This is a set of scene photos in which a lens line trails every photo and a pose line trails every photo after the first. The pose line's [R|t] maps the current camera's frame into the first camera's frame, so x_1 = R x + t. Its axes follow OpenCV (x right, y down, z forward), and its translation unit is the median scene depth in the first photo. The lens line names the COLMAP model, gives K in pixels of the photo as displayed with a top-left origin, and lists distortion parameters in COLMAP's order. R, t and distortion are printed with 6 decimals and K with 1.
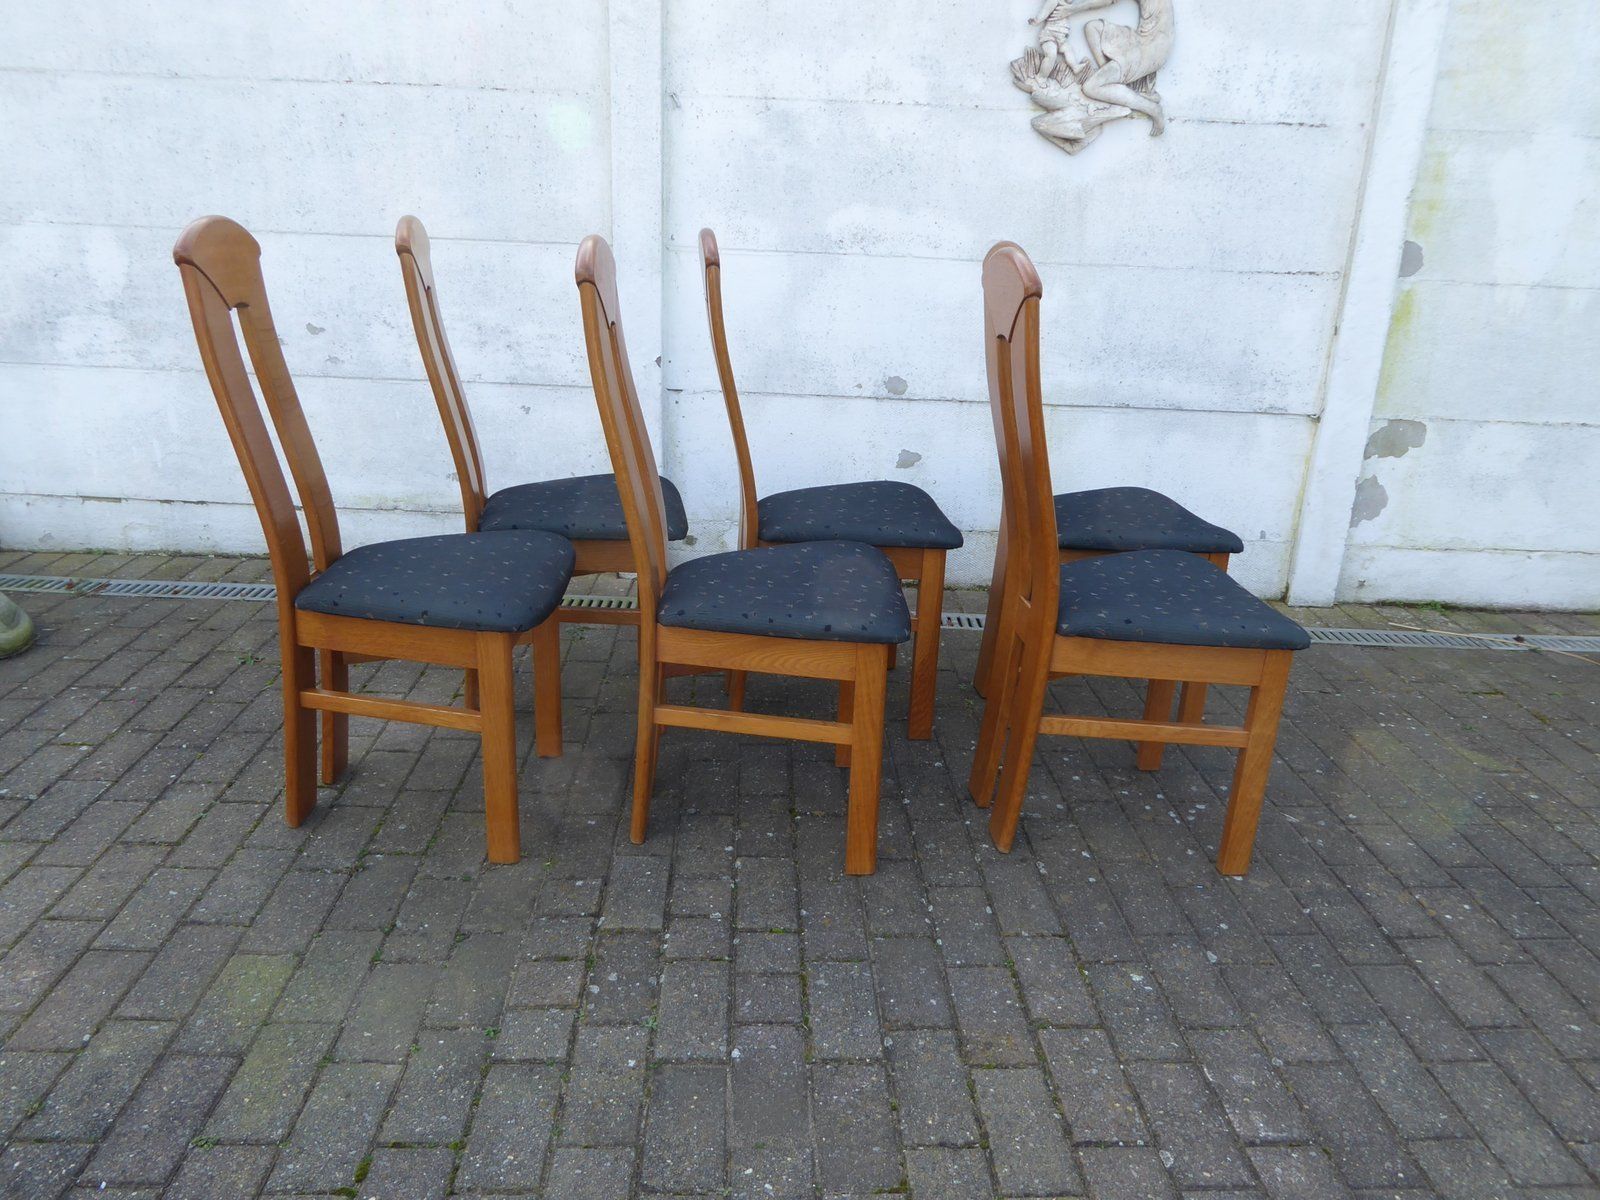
lens RADIAL K [[1128.8, 0, 807.6], [0, 1128.8, 590.1], [0, 0, 1]] dist [-0.041532, 0.011107]
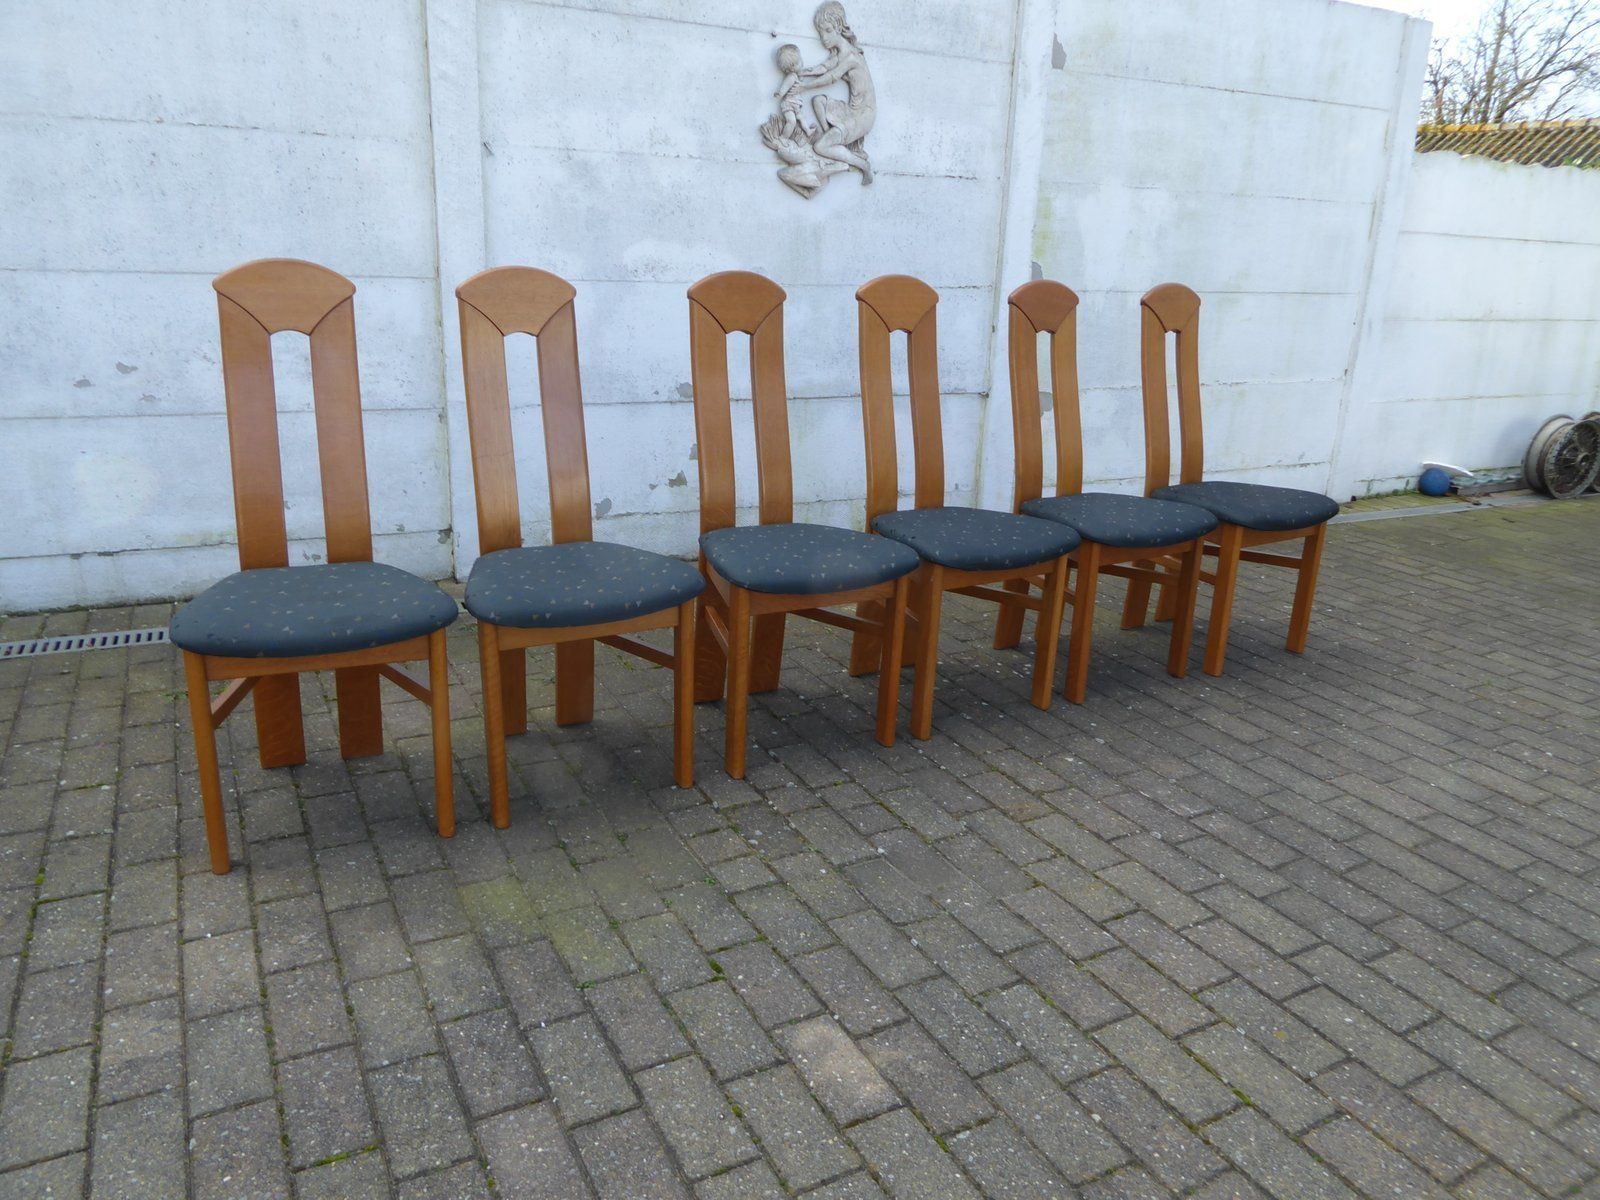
lens RADIAL K [[1130.7, 0, 818.2], [0, 1130.7, 582.2], [0, 0, 1]] dist [-0.030360, 0.005227]
pose [[0.896298, -0.133406, 0.422910, -0.358180], [0.141257, 0.989889, 0.012883, 0.025396], [-0.420353, 0.048192, 0.906080, -0.140677]]
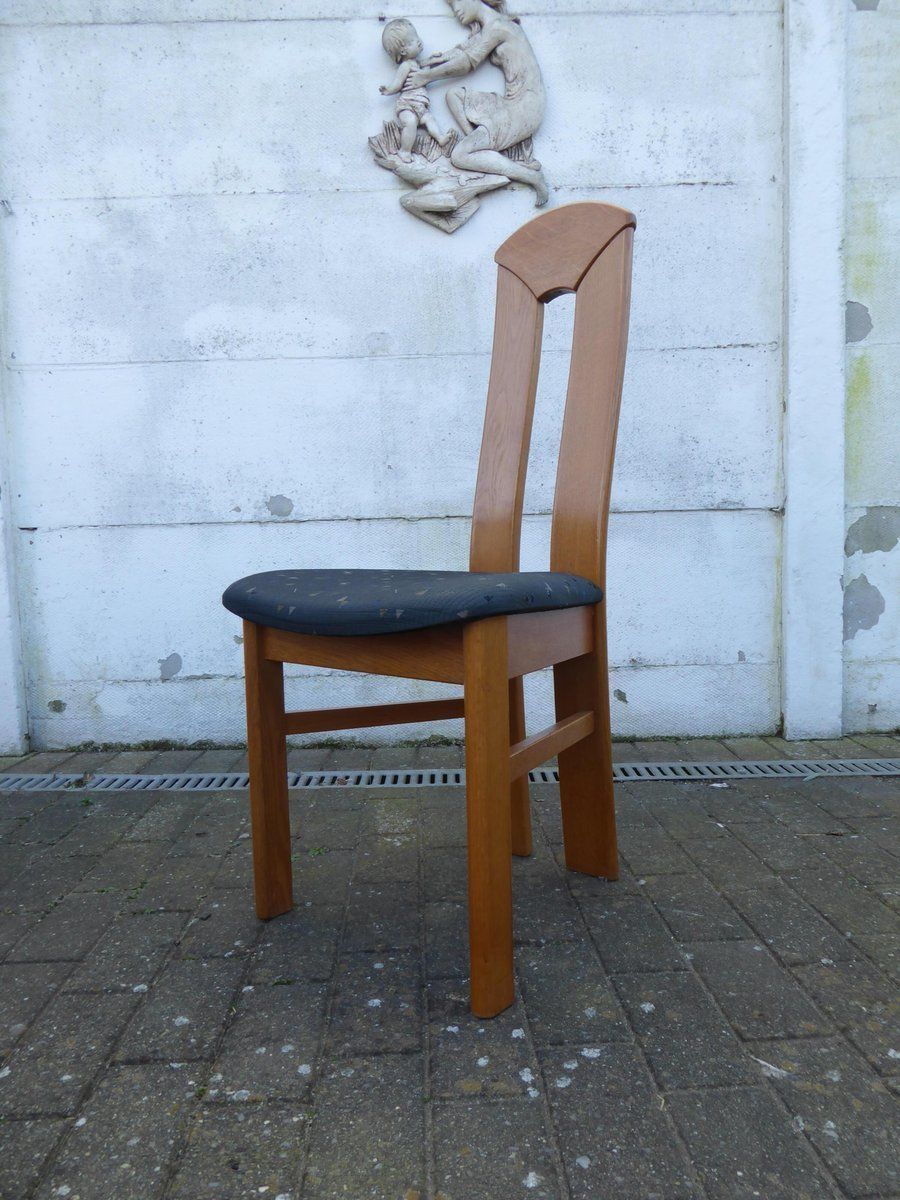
lens RADIAL K [[849.3, 0, 450.0], [0, 849.3, 600.0], [0, 0, 1]] dist [-0.024920, 0.006348]
pose [[0.997919, -0.064014, -0.007752, 0.227298], [0.059908, 0.964885, -0.255751, 0.066711], [0.023851, 0.254754, 0.966712, 0.432765]]
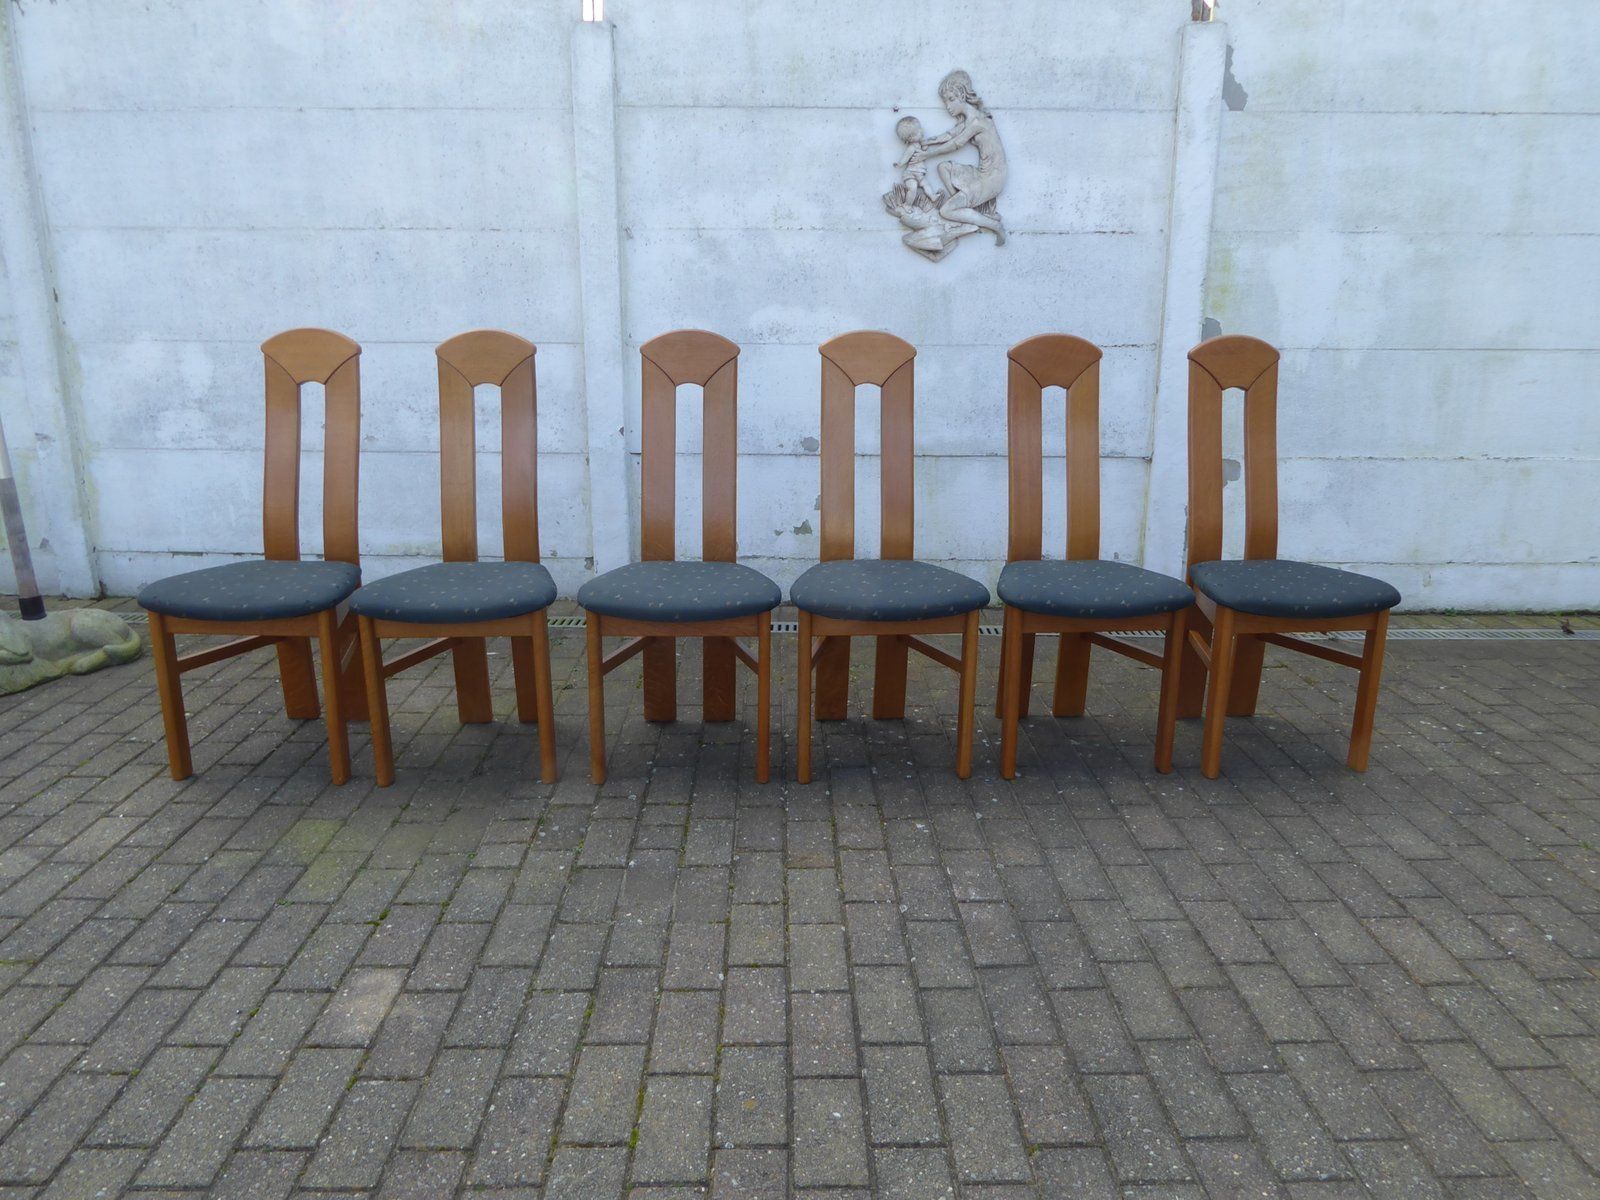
lens RADIAL K [[1128.1, 0, 815.1], [0, 1128.1, 586.4], [0, 0, 1]] dist [-0.042553, 0.004591]
pose [[0.999353, -0.029556, -0.020490, 0.114930], [0.027722, 0.996022, -0.084683, 0.092093], [0.022912, 0.084060, 0.996197, -0.269970]]
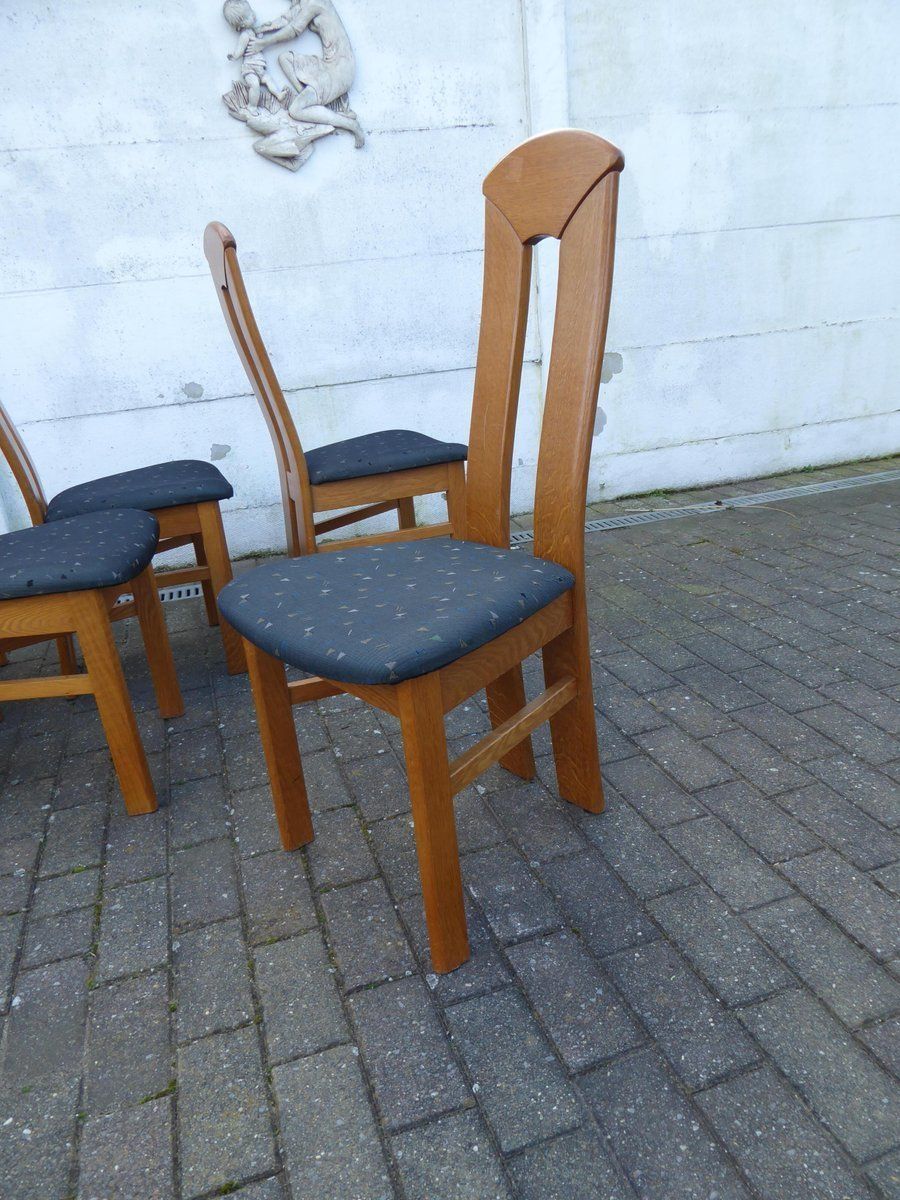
lens RADIAL K [[848.0, 0, 451.8], [0, 848.0, 601.0], [0, 0, 1]] dist [-0.030360, 0.005227]
pose [[0.955241, -0.210903, 0.207448, 0.116895], [0.208439, 0.977447, 0.033920, 0.063359], [-0.209923, 0.010838, 0.977658, 0.098828]]
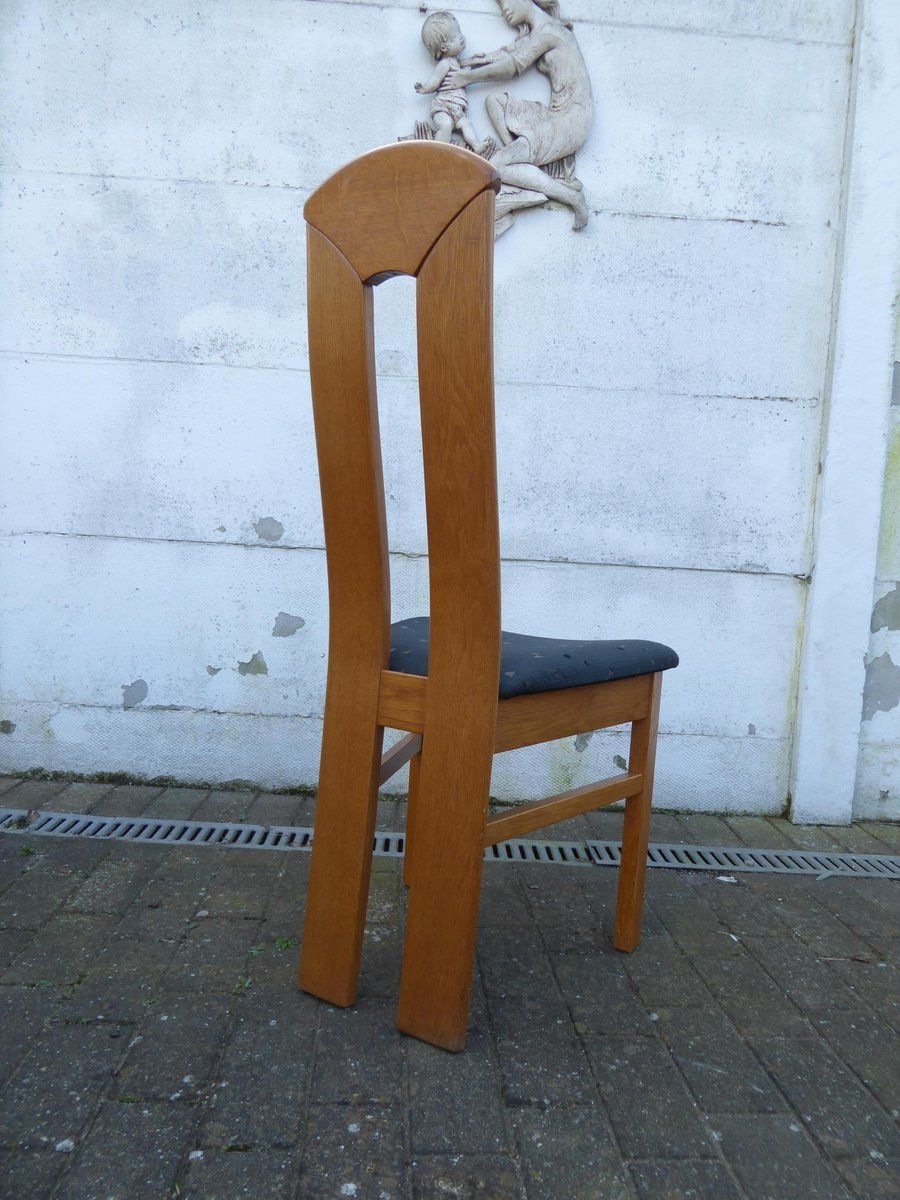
lens RADIAL K [[849.3, 0, 450.0], [0, 849.3, 600.0], [0, 0, 1]] dist [-0.024920, 0.006348]
pose [[0.999599, 0.015409, 0.023758, 0.208989], [-0.008831, 0.966778, -0.255465, 0.017884], [-0.026905, 0.255153, 0.966526, 0.477784]]
